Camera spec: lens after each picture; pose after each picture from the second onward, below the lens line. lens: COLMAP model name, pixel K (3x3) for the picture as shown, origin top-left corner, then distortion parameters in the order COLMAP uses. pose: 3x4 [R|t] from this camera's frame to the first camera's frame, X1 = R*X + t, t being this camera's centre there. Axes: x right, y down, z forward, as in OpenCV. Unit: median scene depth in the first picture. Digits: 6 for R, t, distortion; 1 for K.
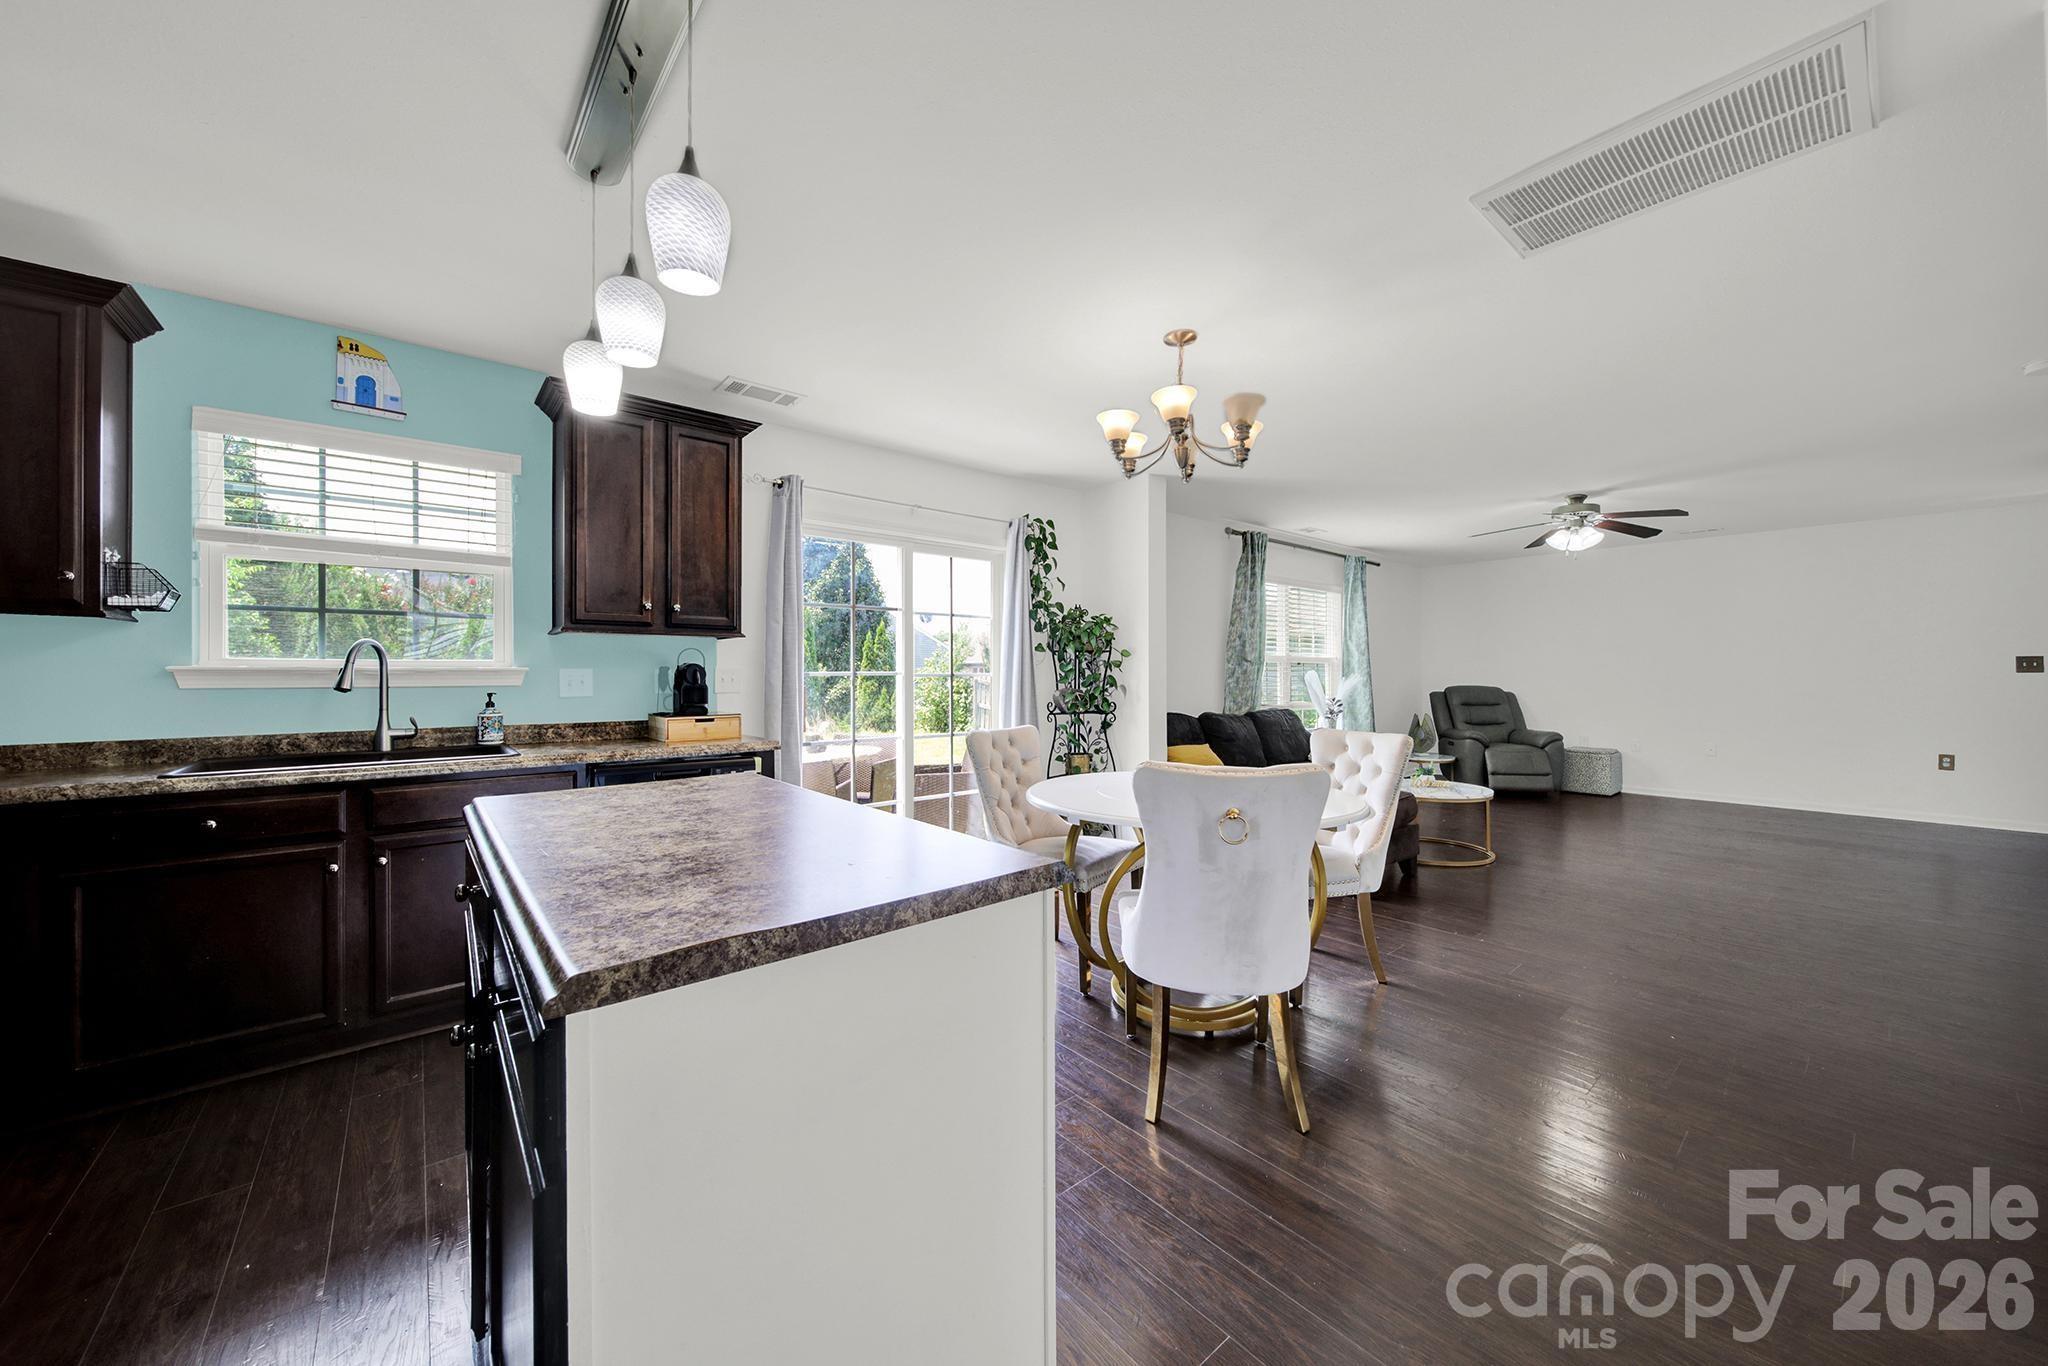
lens RADIAL K [[740.6, 0, 1024.3], [0, 740.6, 680.1], [0, 0, 1]] dist [-0.002123, -0.000075]
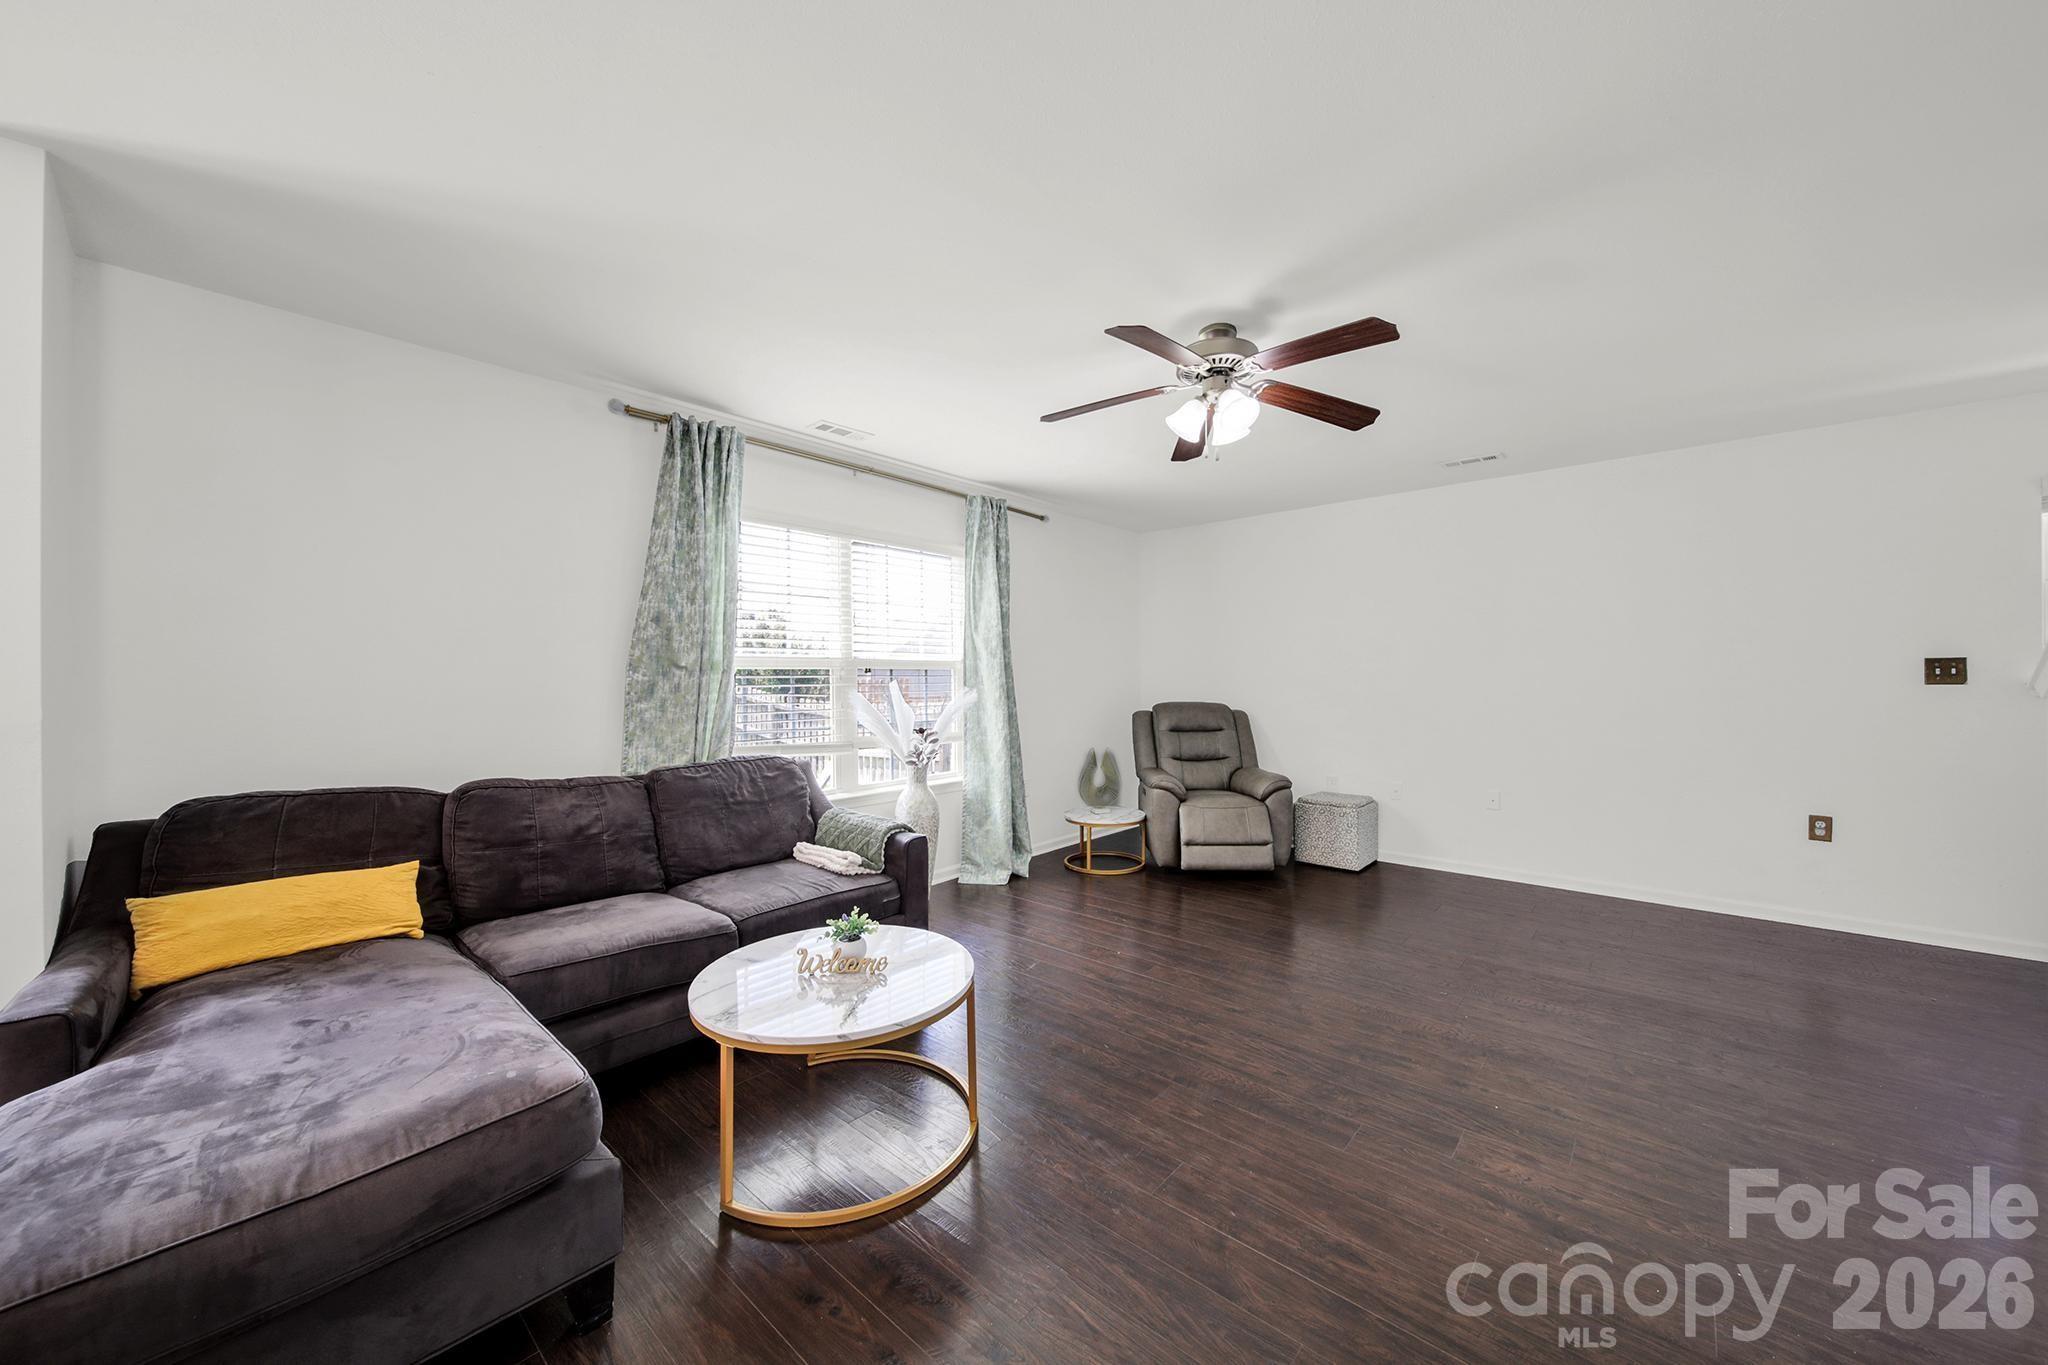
lens RADIAL K [[740.6, 0, 1024.3], [0, 740.6, 679.6], [0, 0, 1]] dist [-0.002123, -0.000075]
pose [[0.988265, -0.004048, 0.152695, 0.570583], [0.005068, 0.999967, -0.006288, -0.015799], [-0.152665, 0.006988, 0.988253, 0.564392]]
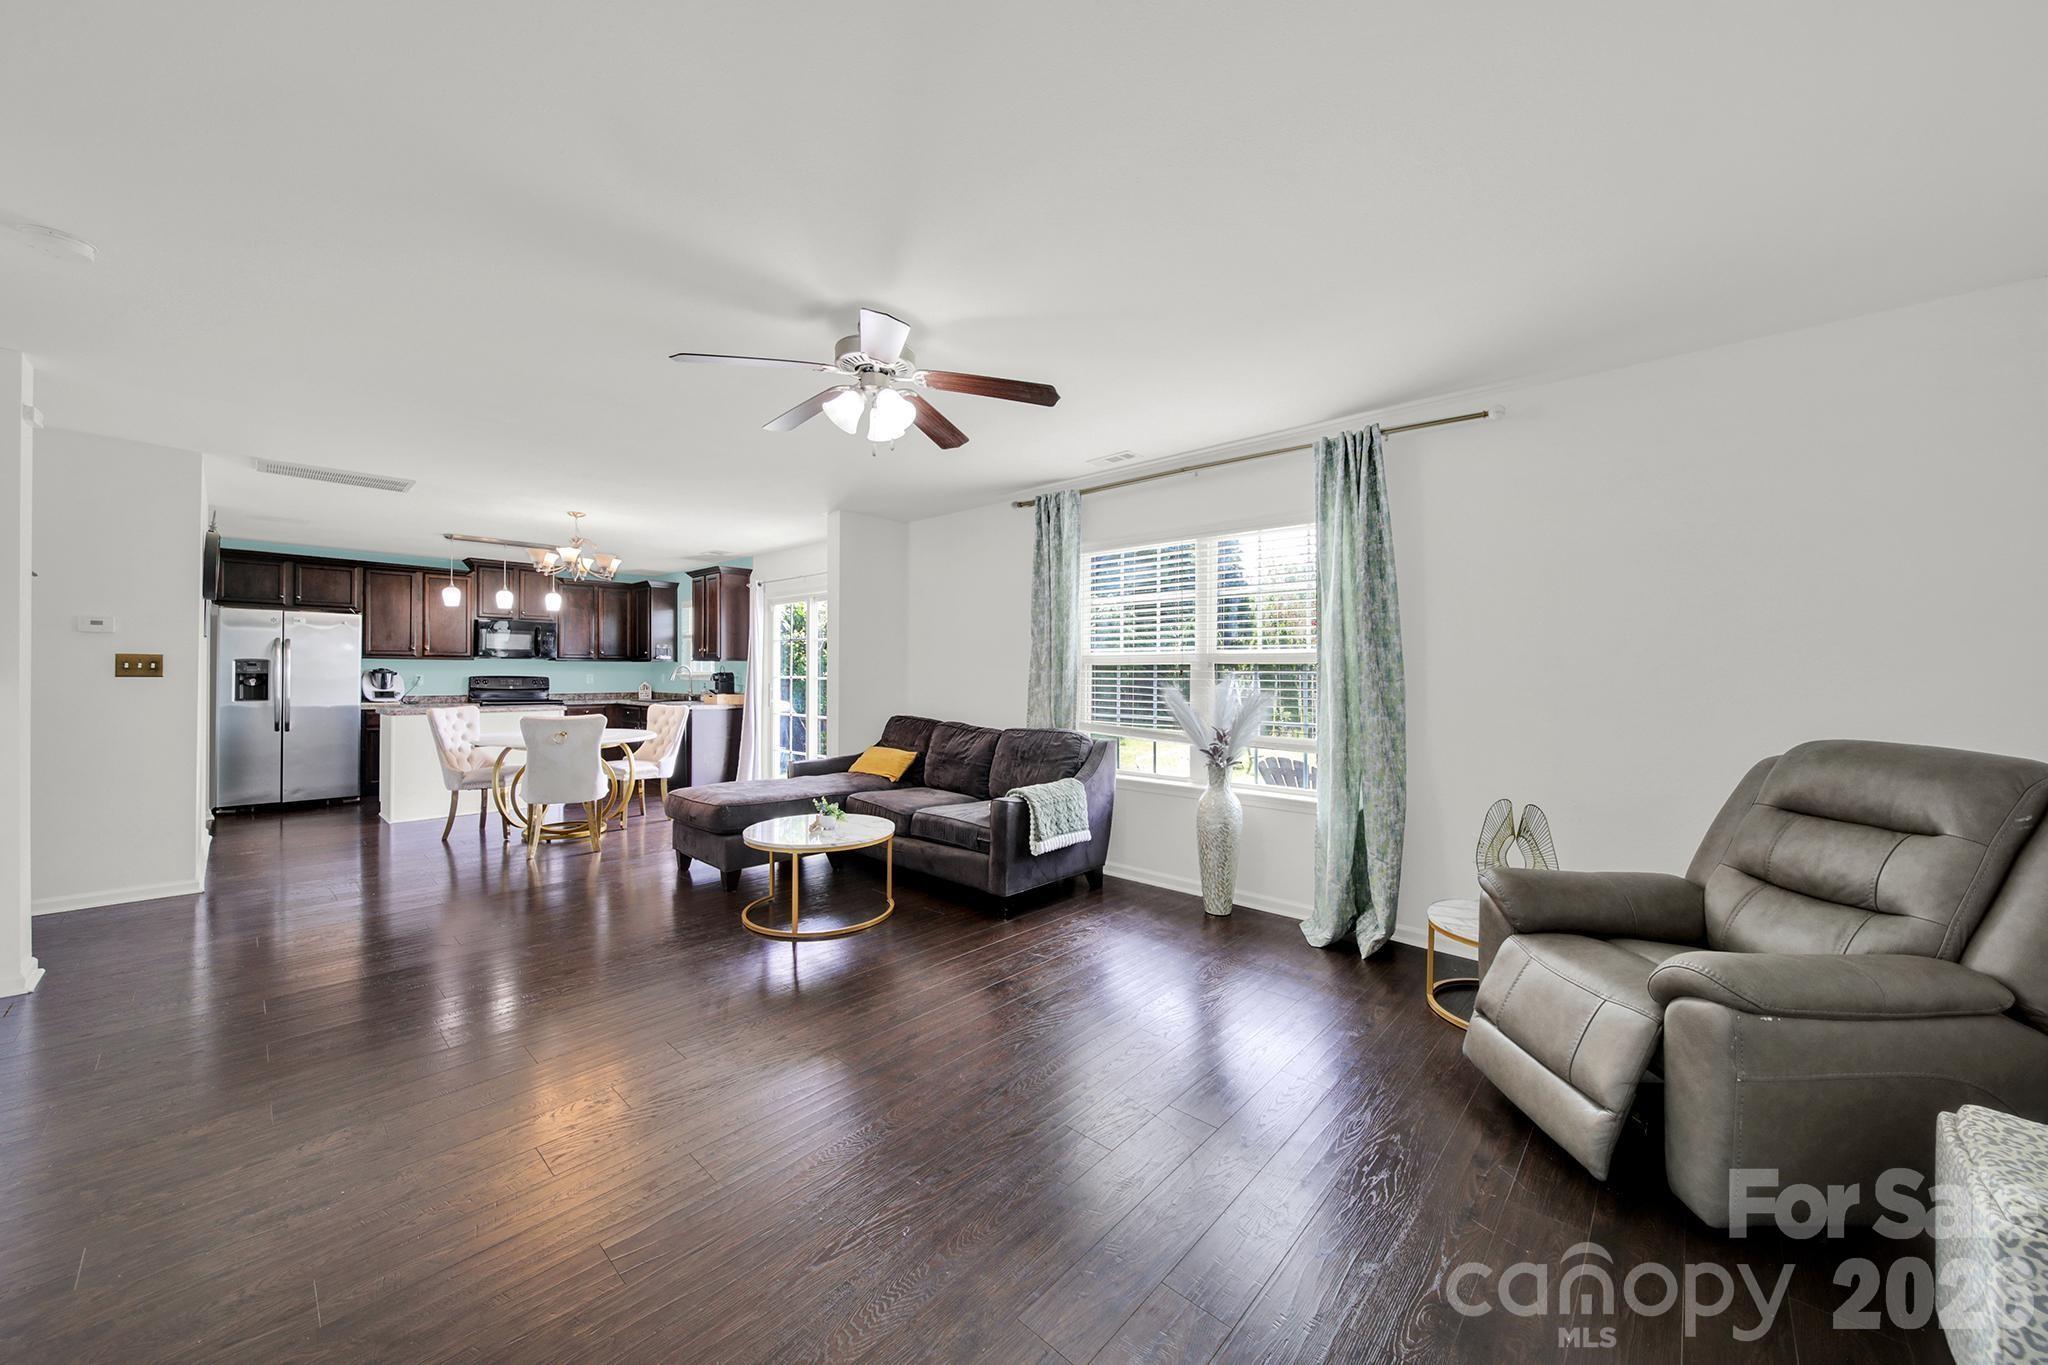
lens RADIAL K [[726.1, 0, 1023.0], [0, 726.1, 671.7], [0, 0, 1]] dist [-0.005175, -0.000124]
pose [[0.126949, -0.000720, -0.991909, 1.307414], [-0.012185, 0.999923, -0.002285, -0.020462], [0.991834, 0.012377, 0.126930, 1.103700]]
